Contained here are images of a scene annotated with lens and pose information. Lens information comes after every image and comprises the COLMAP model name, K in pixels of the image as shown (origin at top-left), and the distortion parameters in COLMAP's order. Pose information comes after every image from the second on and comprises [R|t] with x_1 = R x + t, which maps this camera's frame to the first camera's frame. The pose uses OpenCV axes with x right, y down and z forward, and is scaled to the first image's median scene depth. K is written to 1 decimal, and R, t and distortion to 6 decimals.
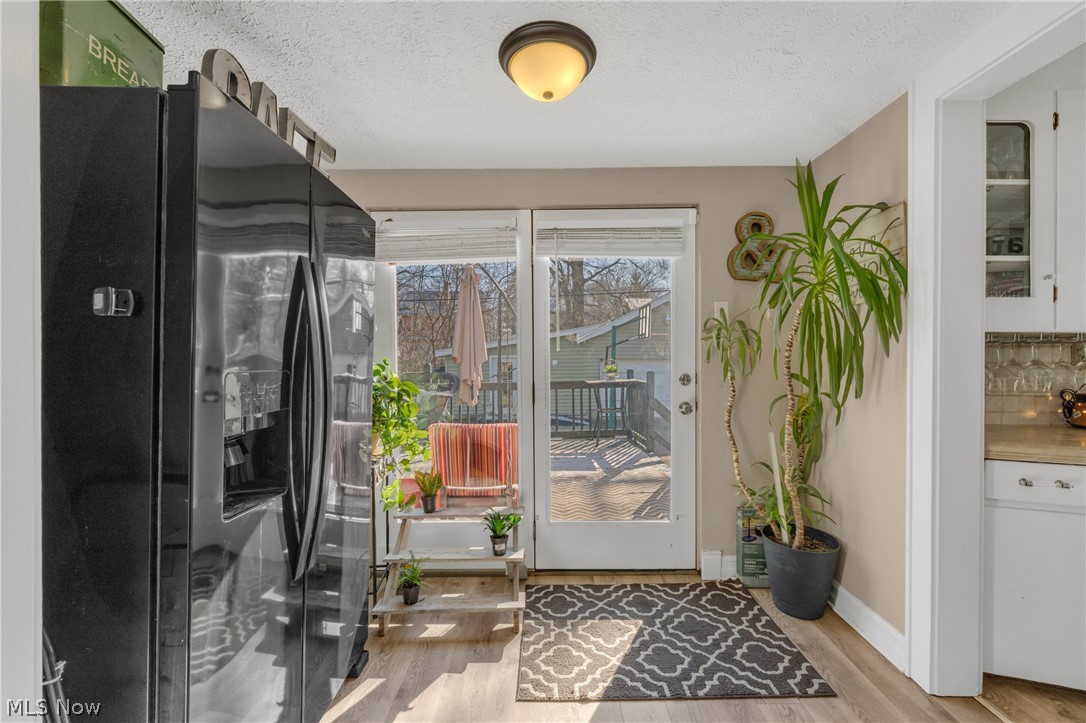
lens RADIAL K [[458.9, 0, 545.1], [0, 458.9, 359.0], [0, 0, 1]] dist [0.001589, 0.000124]
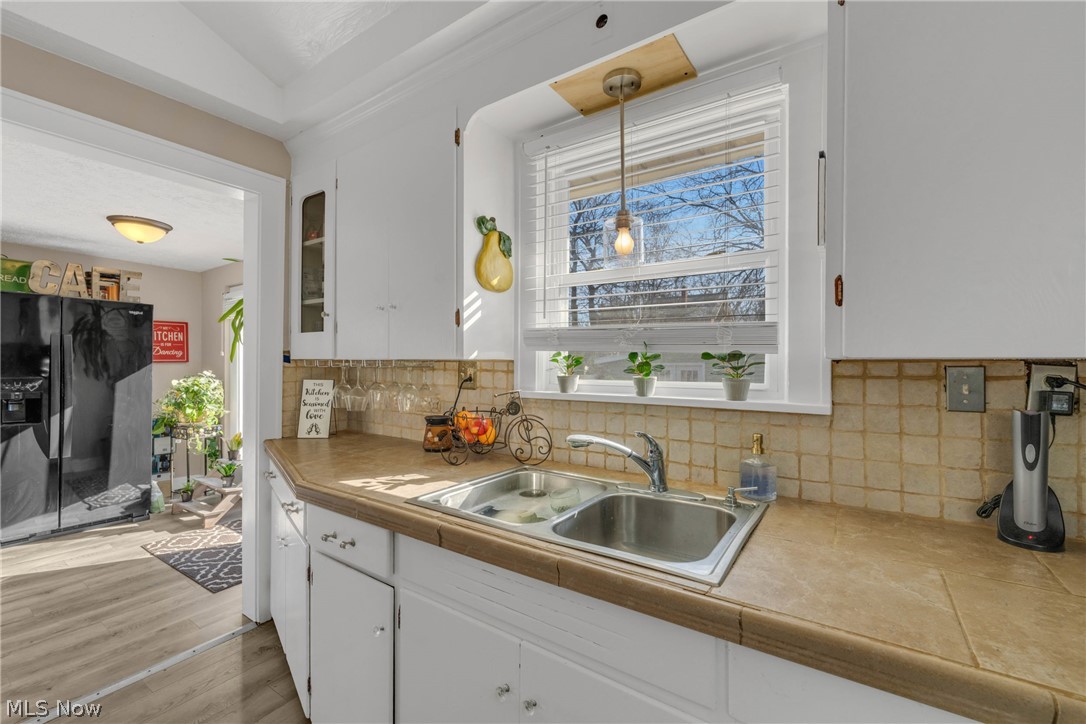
lens RADIAL K [[458.9, 0, 543.1], [0, 458.9, 359.3], [0, 0, 1]] dist [0.001589, 0.000124]
pose [[0.819144, 0.001704, -0.573585, 2.277121], [-0.004833, 0.999981, -0.003932, -0.058536], [0.573567, 0.005994, 0.819137, 0.330461]]
